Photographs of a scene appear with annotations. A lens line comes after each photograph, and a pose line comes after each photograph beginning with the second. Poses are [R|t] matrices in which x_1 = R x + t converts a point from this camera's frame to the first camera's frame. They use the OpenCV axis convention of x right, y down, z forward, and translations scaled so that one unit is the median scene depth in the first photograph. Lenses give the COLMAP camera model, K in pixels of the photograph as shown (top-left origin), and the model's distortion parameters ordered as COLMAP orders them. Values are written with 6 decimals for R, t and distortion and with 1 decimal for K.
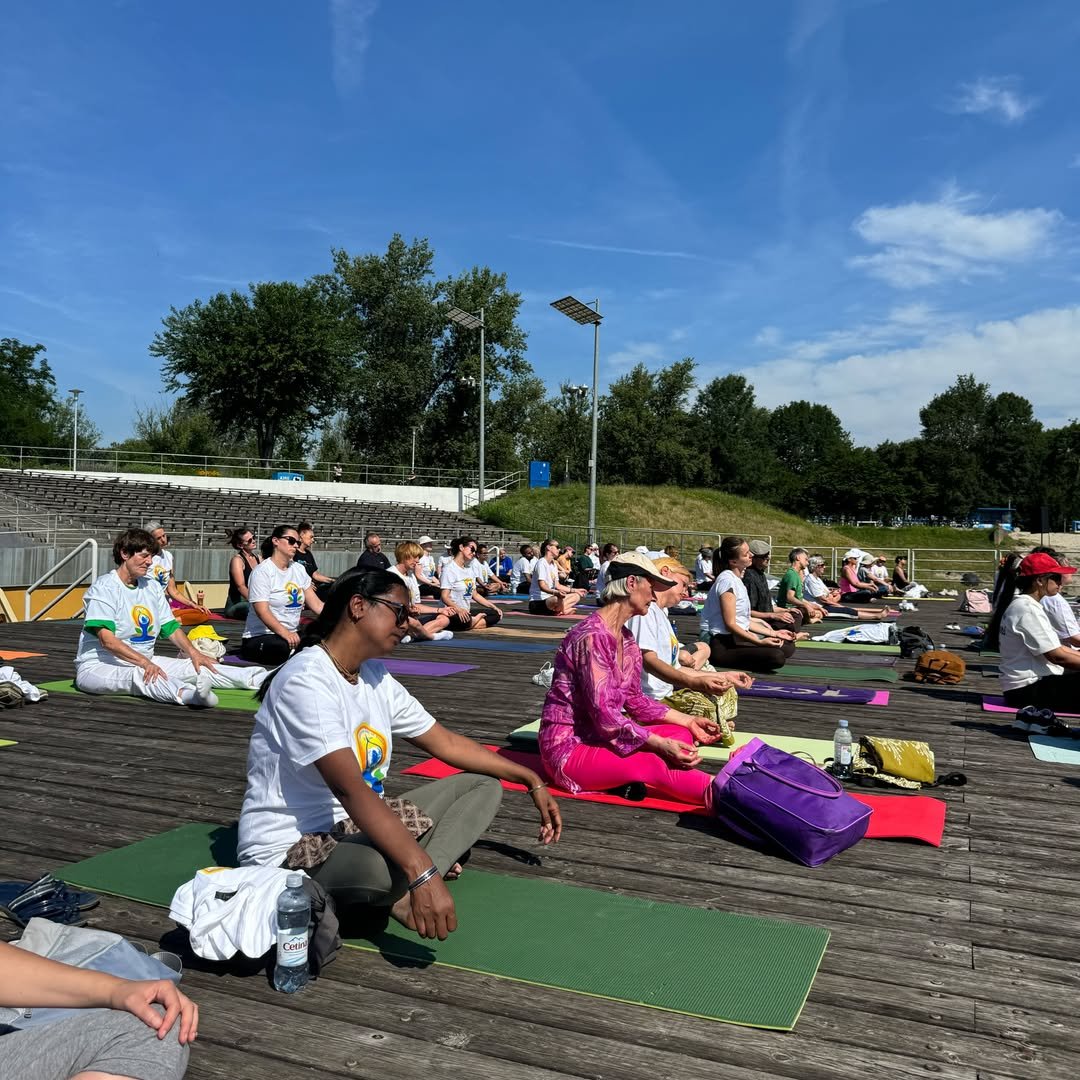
lens RADIAL K [[1013.6, 0, 572.7], [0, 1013.6, 543.2], [0, 0, 1]] dist [-0.006562, 0.000000]
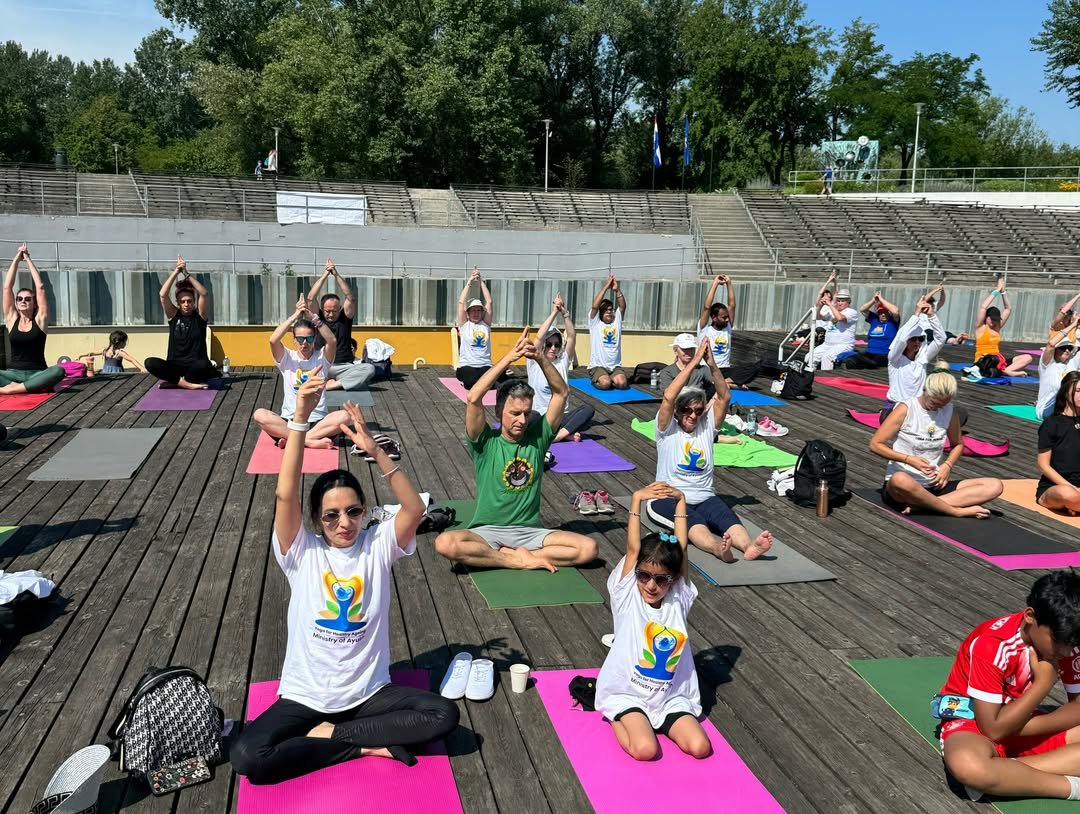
lens RADIAL K [[1006.6, 0, 545.7], [0, 1006.6, 418.5], [0, 0, 1]] dist [0.031961, 0.000000]
pose [[0.531380, 0.139844, -0.835511, 0.083596], [-0.006729, 0.986946, 0.160911, -0.006406], [0.847107, -0.079883, 0.525384, 0.097537]]
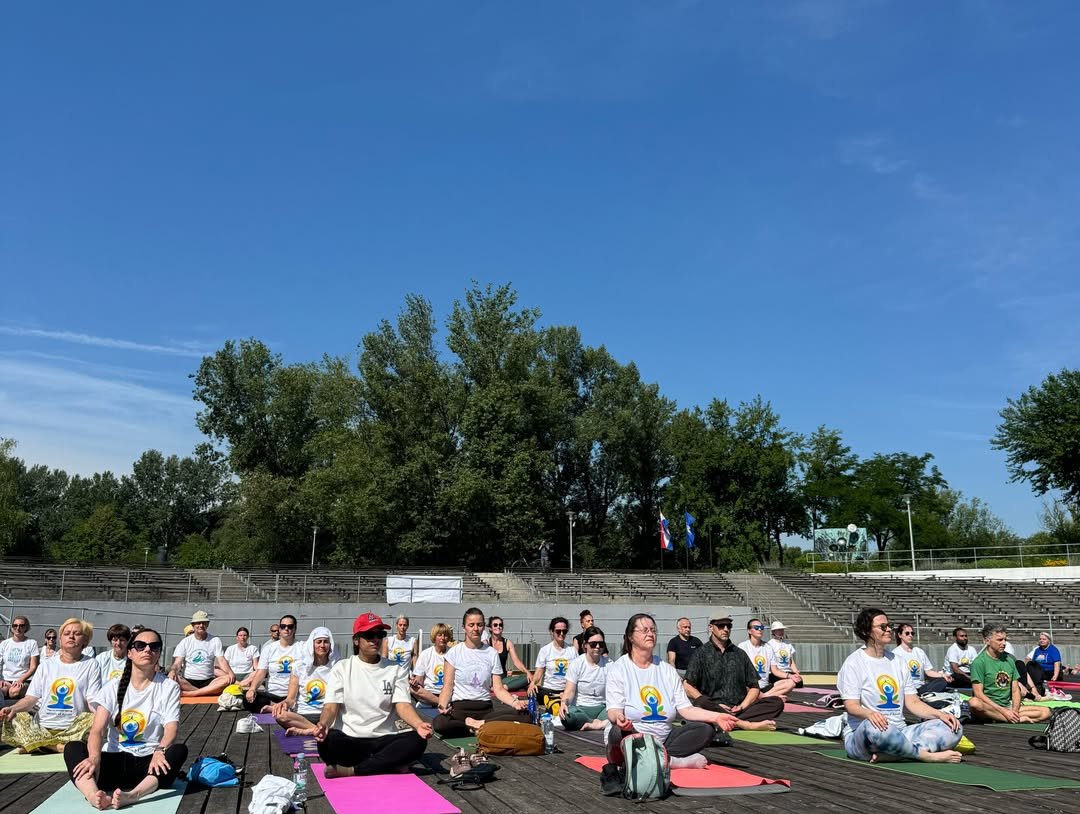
lens RADIAL K [[1006.6, 0, 525.7], [0, 1006.6, 391.6], [0, 0, 1]] dist [0.031961, 0.000000]
pose [[0.559396, -0.215335, -0.800442, 0.090647], [0.015408, 0.968201, -0.249698, 0.003141], [0.828757, 0.127347, 0.544926, 0.031094]]
